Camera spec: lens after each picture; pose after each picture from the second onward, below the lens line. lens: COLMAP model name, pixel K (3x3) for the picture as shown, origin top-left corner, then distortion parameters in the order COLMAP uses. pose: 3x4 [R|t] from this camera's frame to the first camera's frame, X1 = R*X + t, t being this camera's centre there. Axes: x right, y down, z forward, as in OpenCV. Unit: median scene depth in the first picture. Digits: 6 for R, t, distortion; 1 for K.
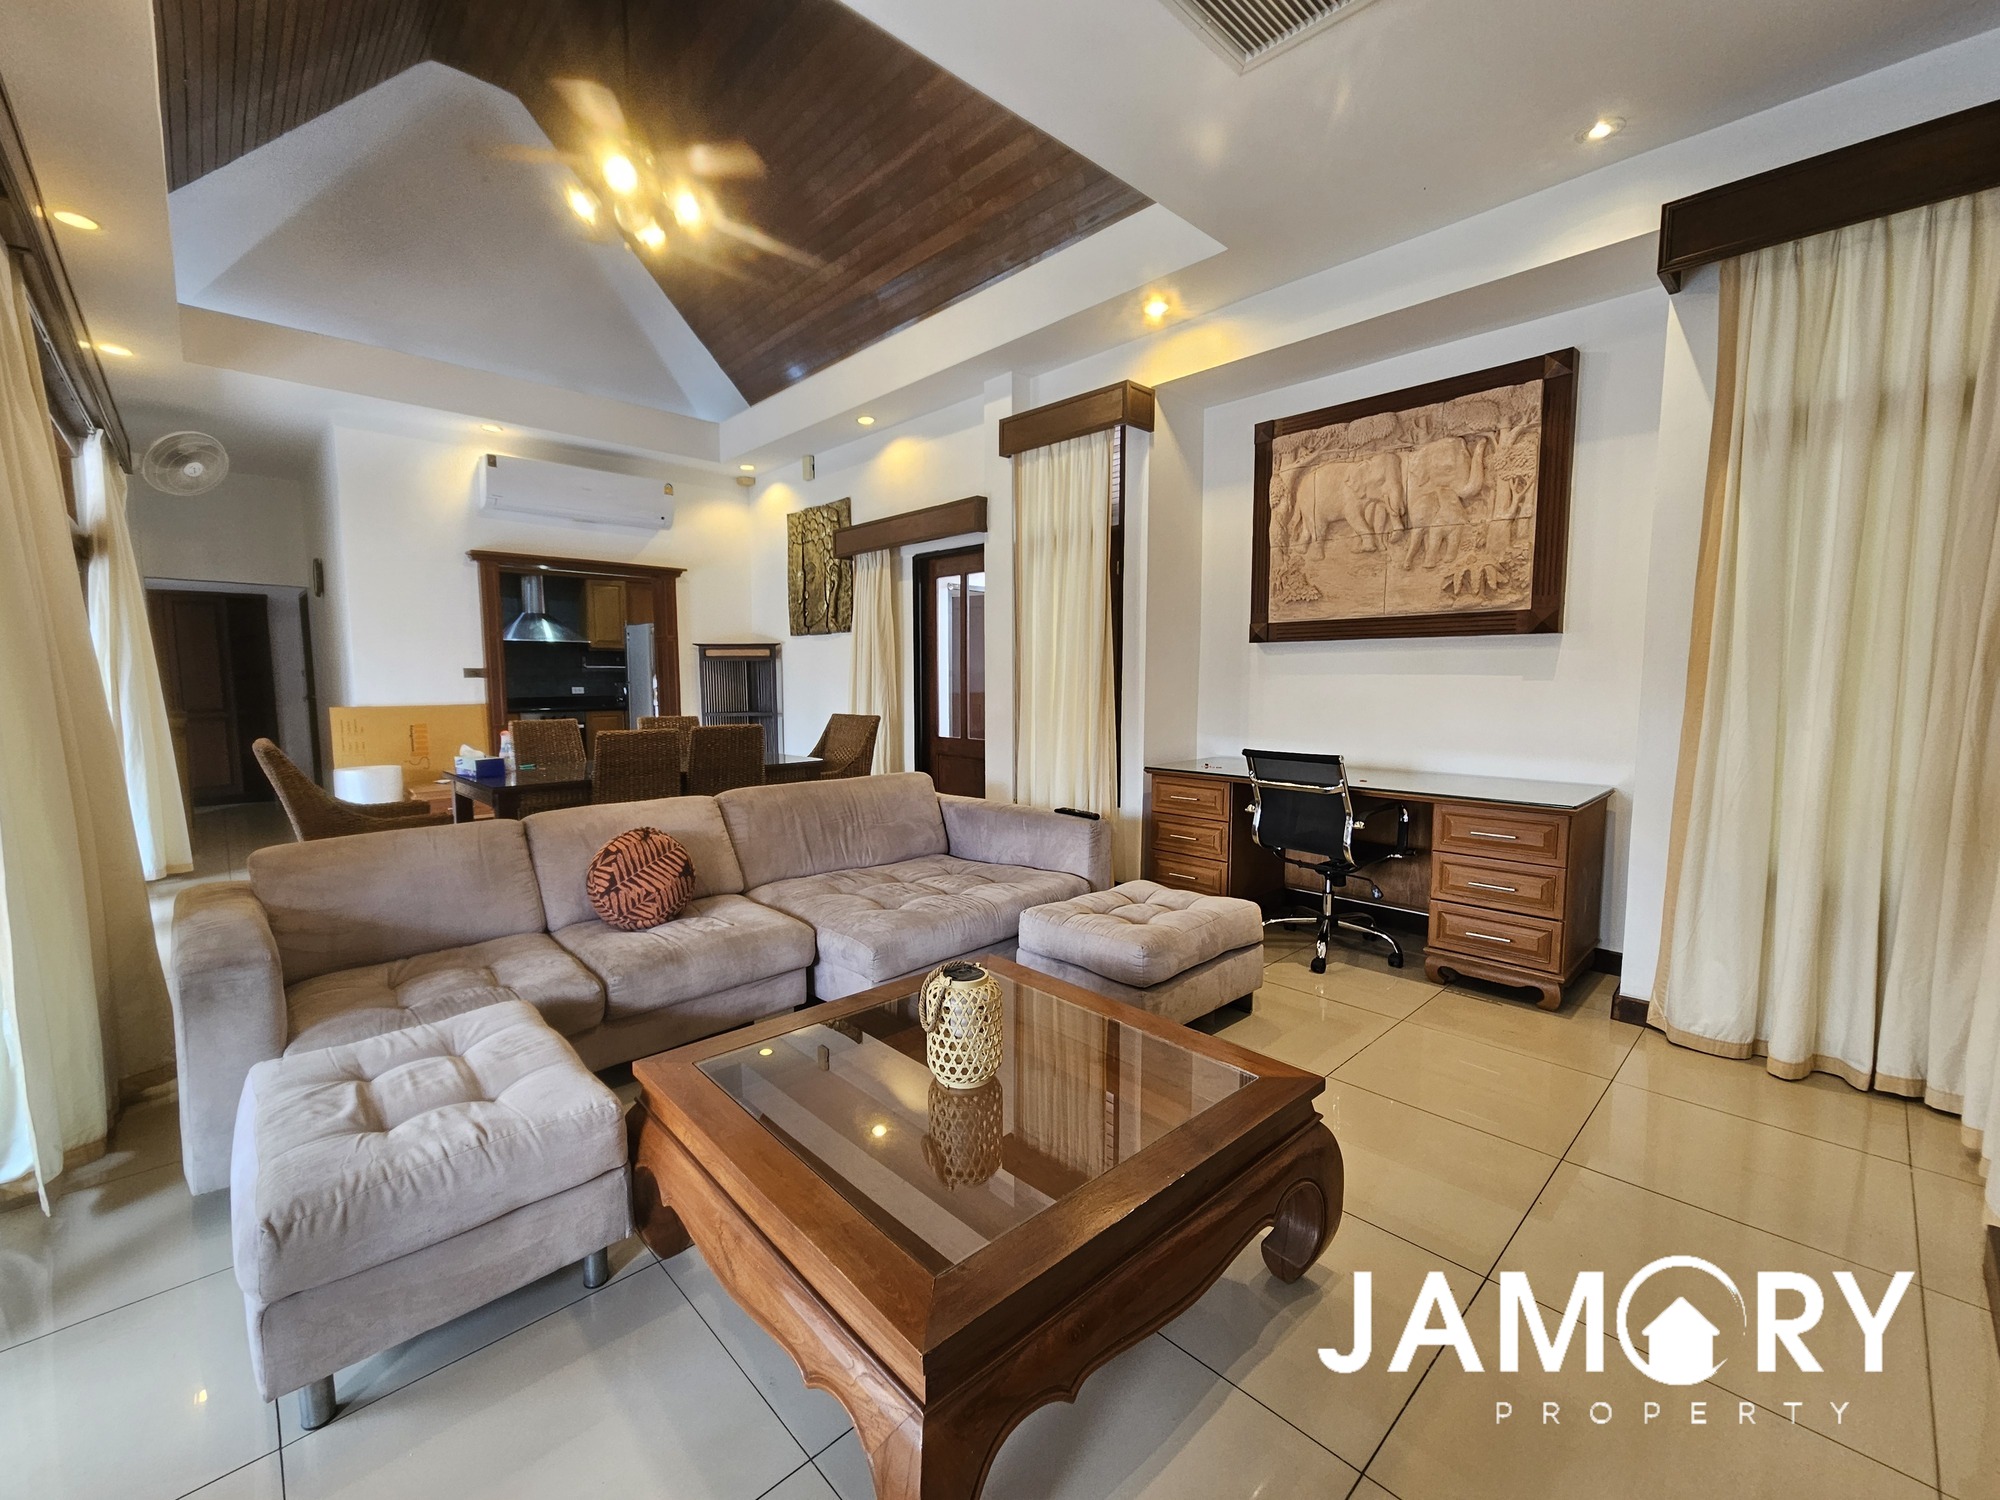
lens RADIAL K [[832.7, 0, 964.3], [0, 832.7, 752.6], [0, 0, 1]] dist [-0.000084, 0.000460]
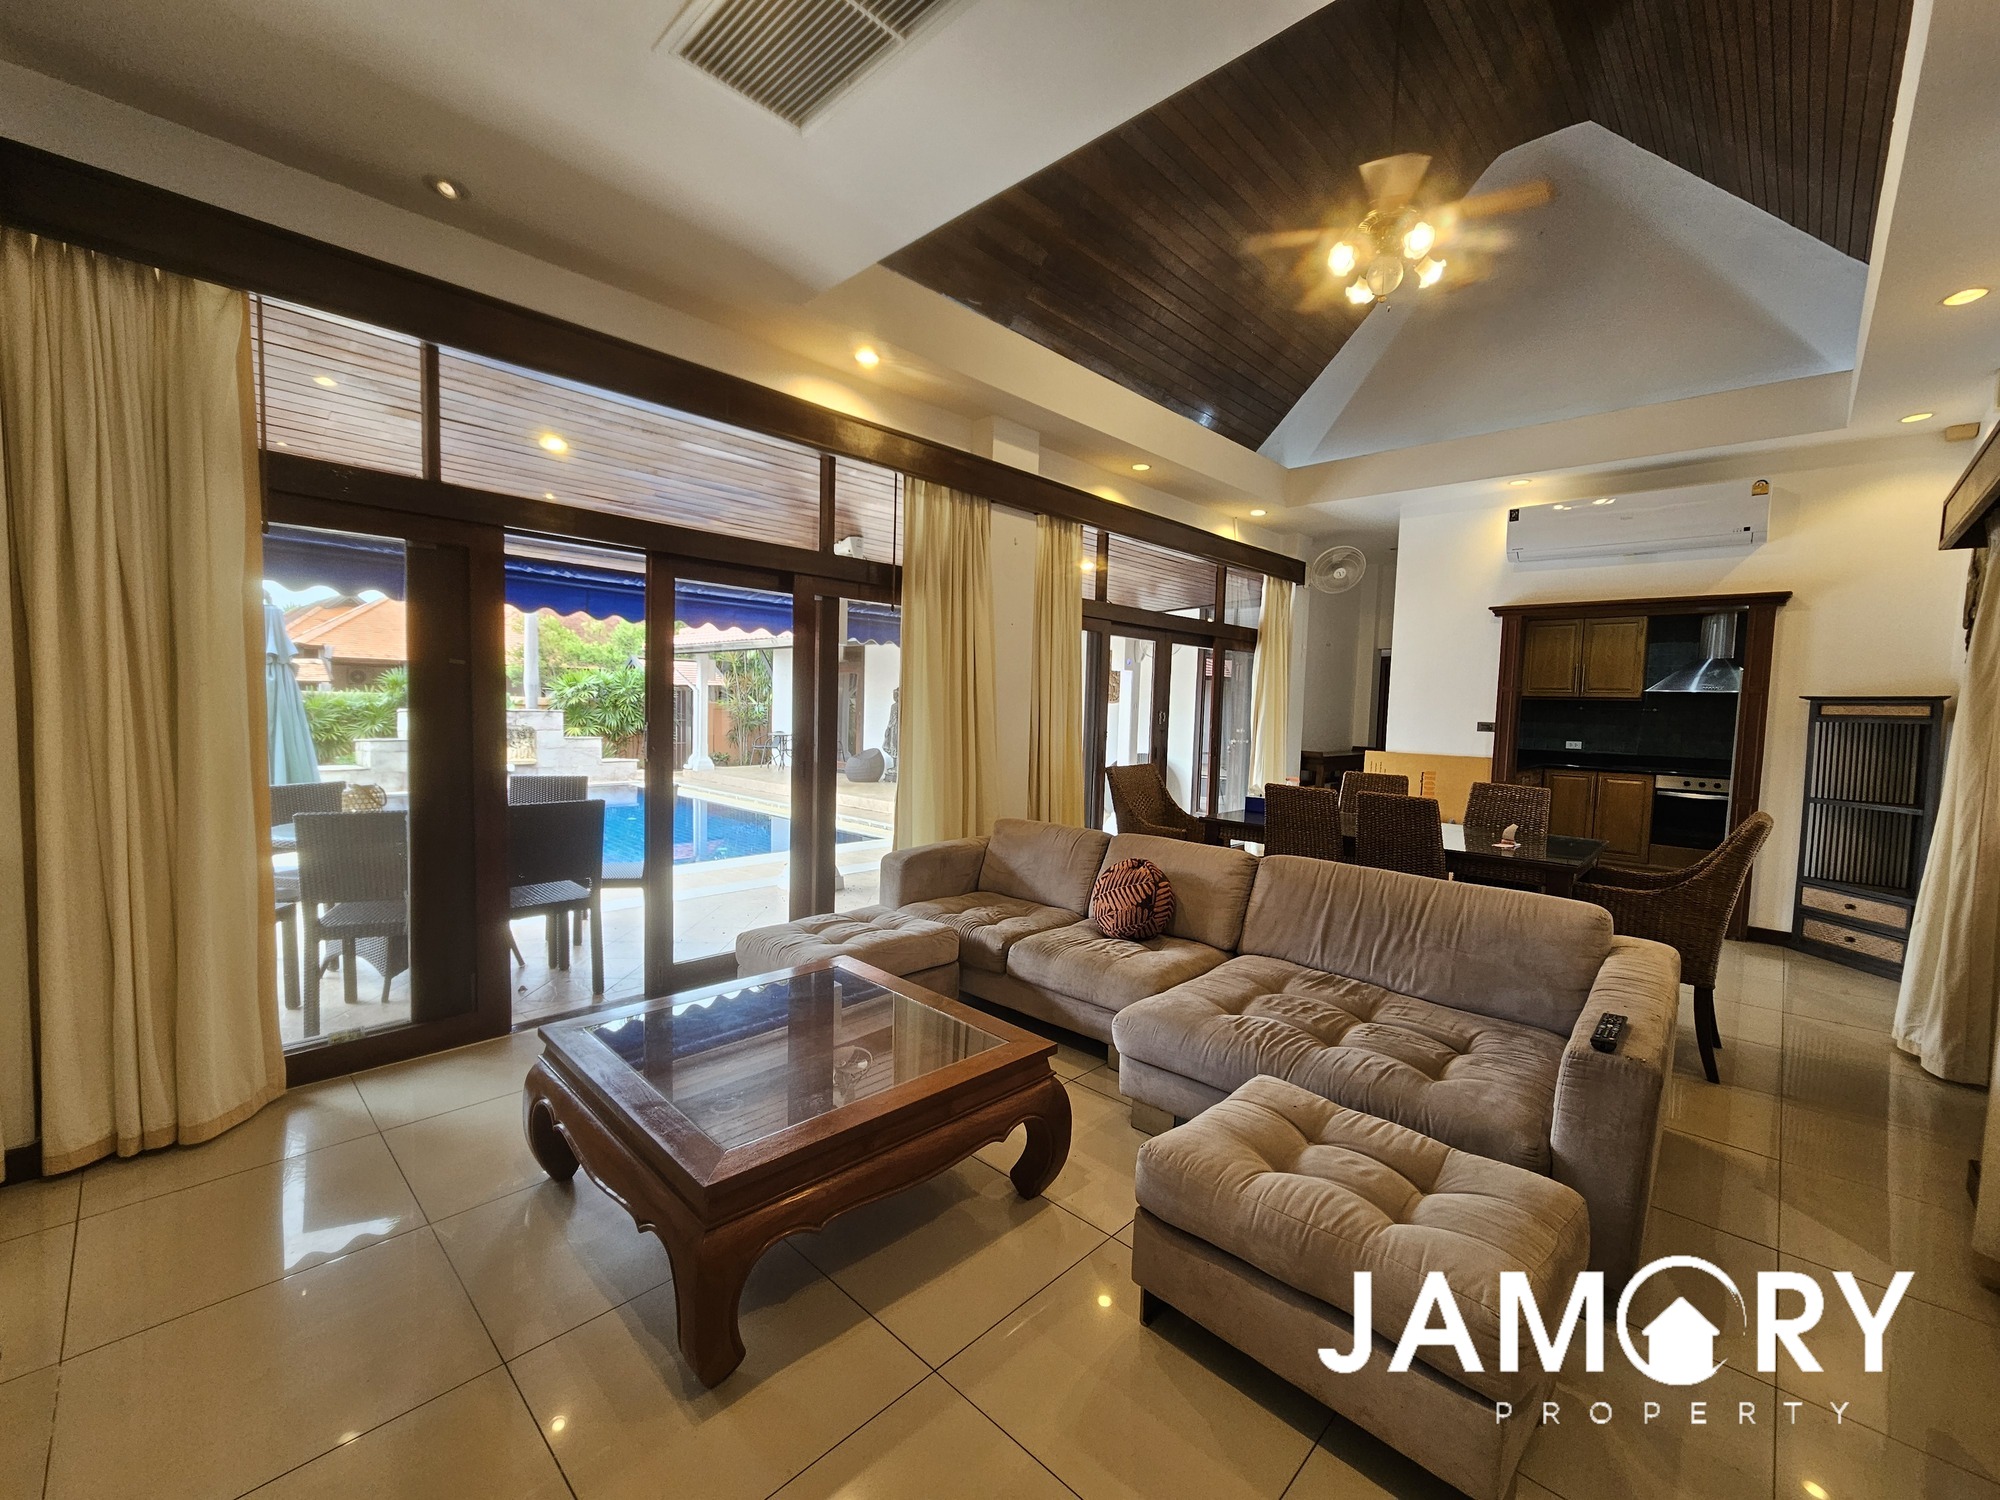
lens RADIAL K [[823.1, 0, 1000.0], [0, 823.1, 750.0], [0, 0, 1]] dist [0.000863, 0.000105]
pose [[0.063729, 0.063013, -0.995976, 0.399997], [-0.120875, 0.991144, 0.054973, -0.054436], [0.990620, 0.116886, 0.070781, 0.366438]]
